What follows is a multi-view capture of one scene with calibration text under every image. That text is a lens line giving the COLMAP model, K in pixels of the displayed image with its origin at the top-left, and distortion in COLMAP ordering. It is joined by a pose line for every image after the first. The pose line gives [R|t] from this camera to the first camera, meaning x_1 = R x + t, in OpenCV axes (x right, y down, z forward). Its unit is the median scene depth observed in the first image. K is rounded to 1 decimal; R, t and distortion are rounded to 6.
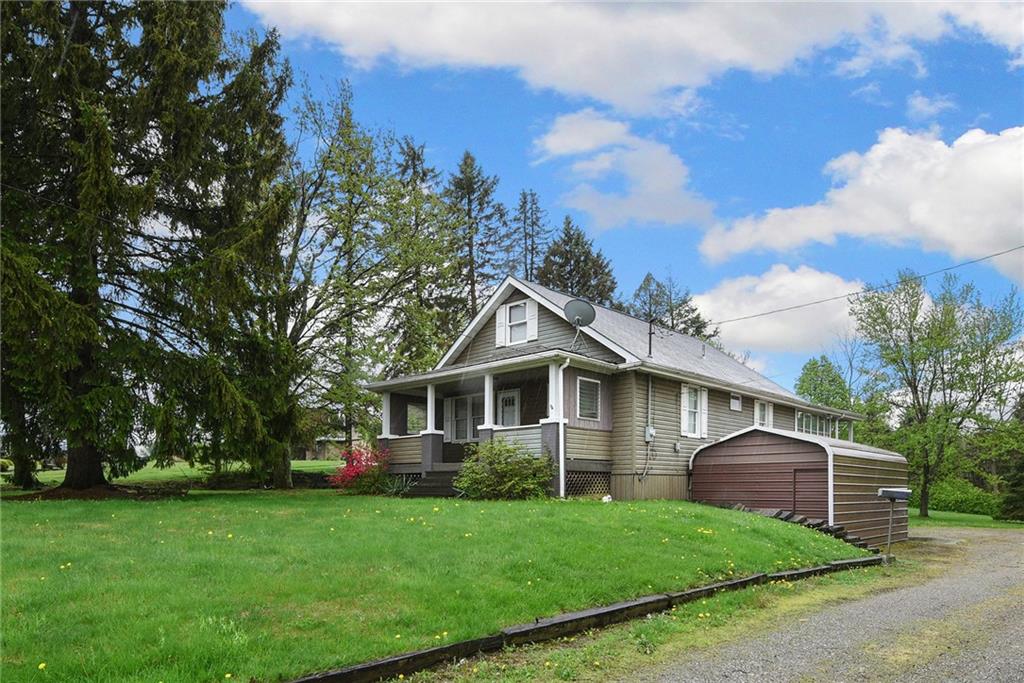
lens RADIAL K [[415.4, 0, 506.5], [0, 415.4, 347.1], [0, 0, 1]] dist [0.001834, -0.000101]
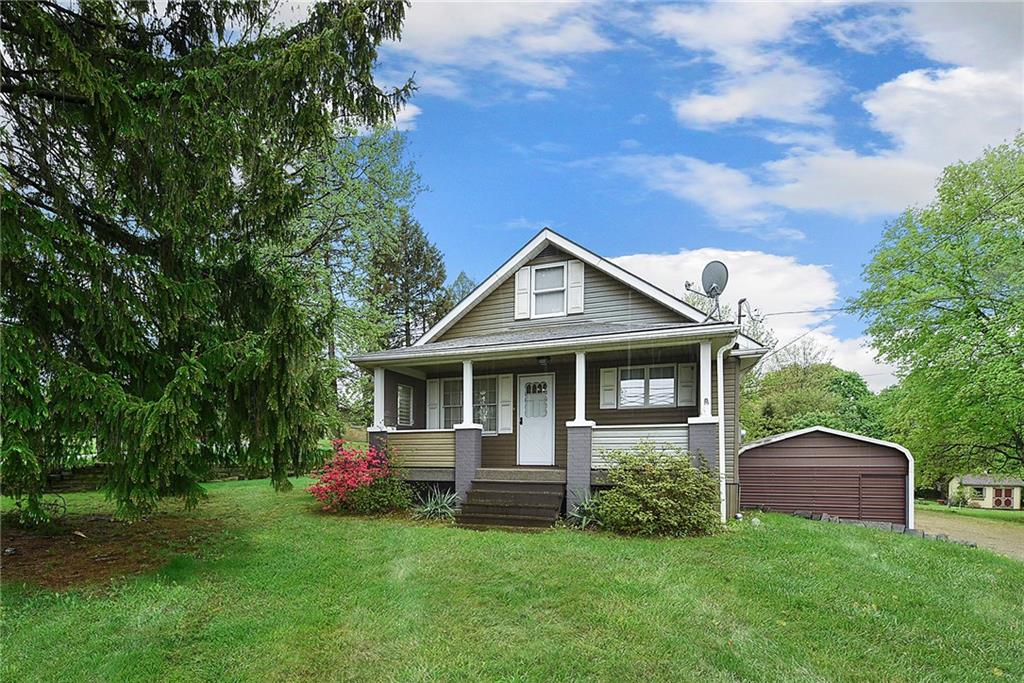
lens RADIAL K [[425.0, 0, 514.9], [0, 425.0, 352.0], [0, 0, 1]] dist [0.020712, 0.000042]
pose [[0.959875, 0.064005, 0.273028, -0.294106], [-0.077963, 0.996130, 0.040574, 0.037178], [-0.269374, -0.060232, 0.961150, 0.259230]]
